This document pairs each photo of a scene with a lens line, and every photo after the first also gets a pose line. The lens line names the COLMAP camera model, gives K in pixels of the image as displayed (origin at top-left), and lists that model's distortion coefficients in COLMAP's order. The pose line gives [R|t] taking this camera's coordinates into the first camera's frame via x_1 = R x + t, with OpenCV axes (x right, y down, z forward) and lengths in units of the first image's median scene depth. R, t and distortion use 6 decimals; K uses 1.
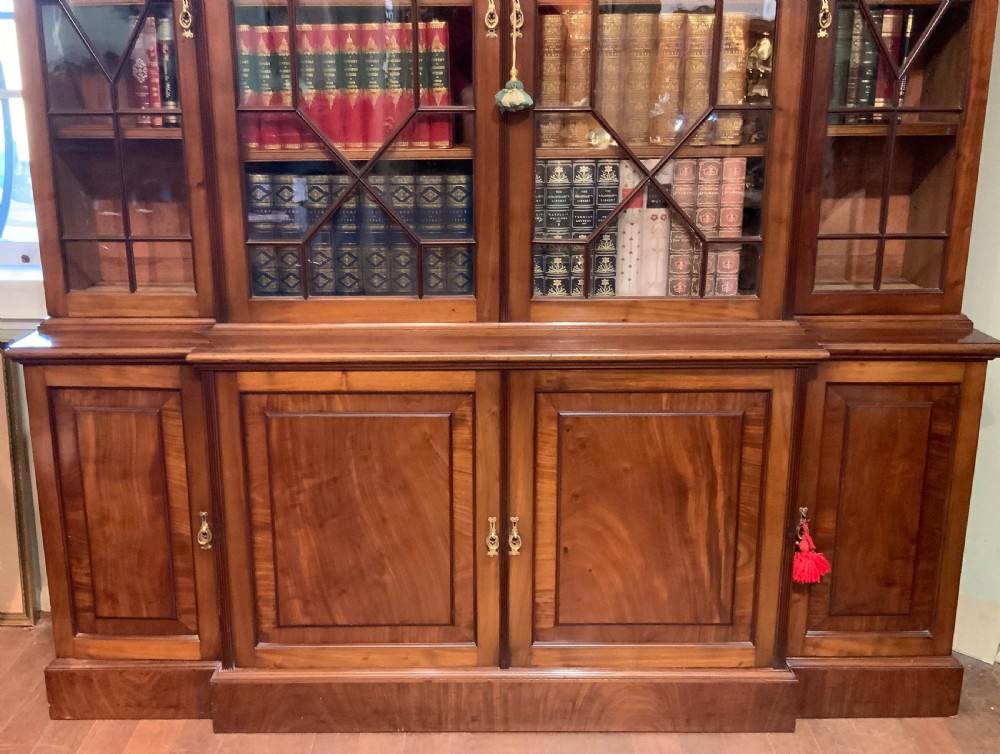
lens RADIAL K [[1073.9, 0, 474.6], [0, 1073.9, 396.5], [0, 0, 1]] dist [0.066306, 0.000000]
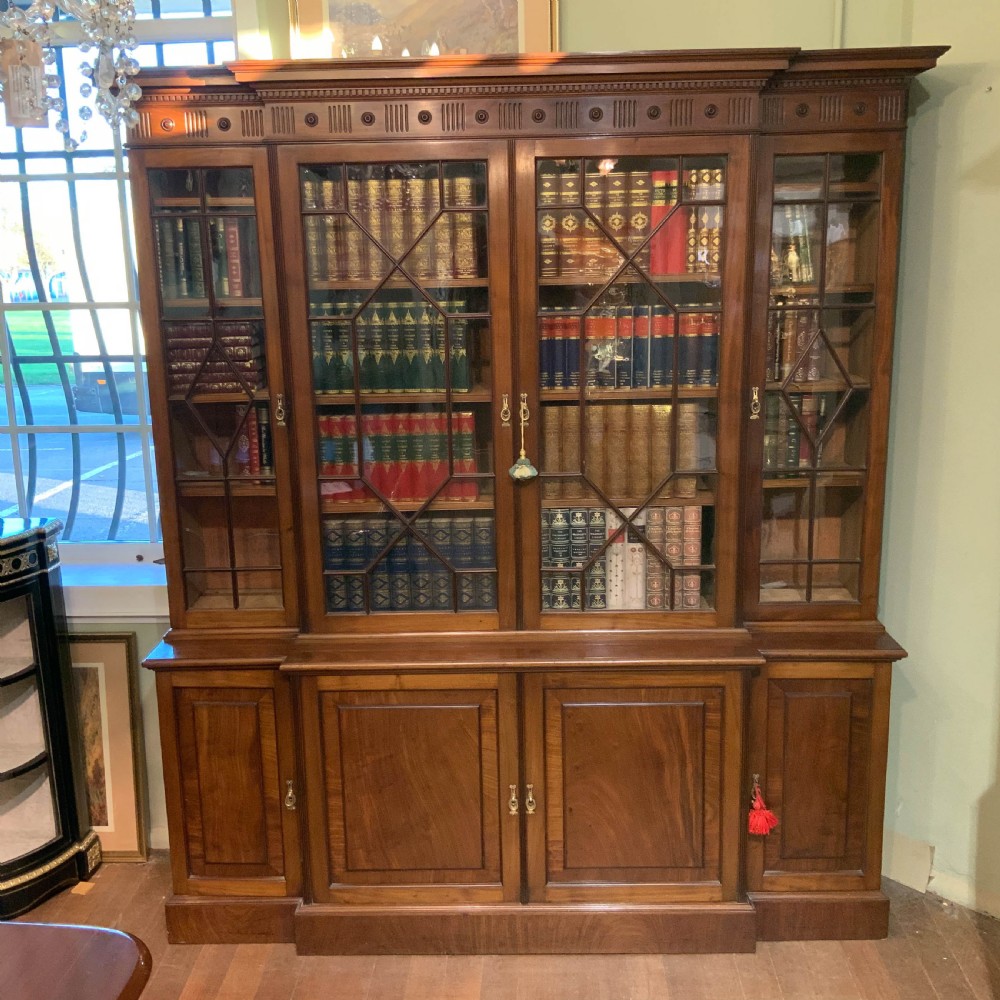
lens RADIAL K [[1058.2, 0, 498.9], [0, 1058.2, 495.6], [0, 0, 1]] dist [0.065812, 0.000000]
pose [[0.999660, -0.013214, -0.022497, 0.032933], [0.011985, 0.998472, -0.053936, -0.163531], [0.023176, 0.053648, 0.998291, -0.289348]]
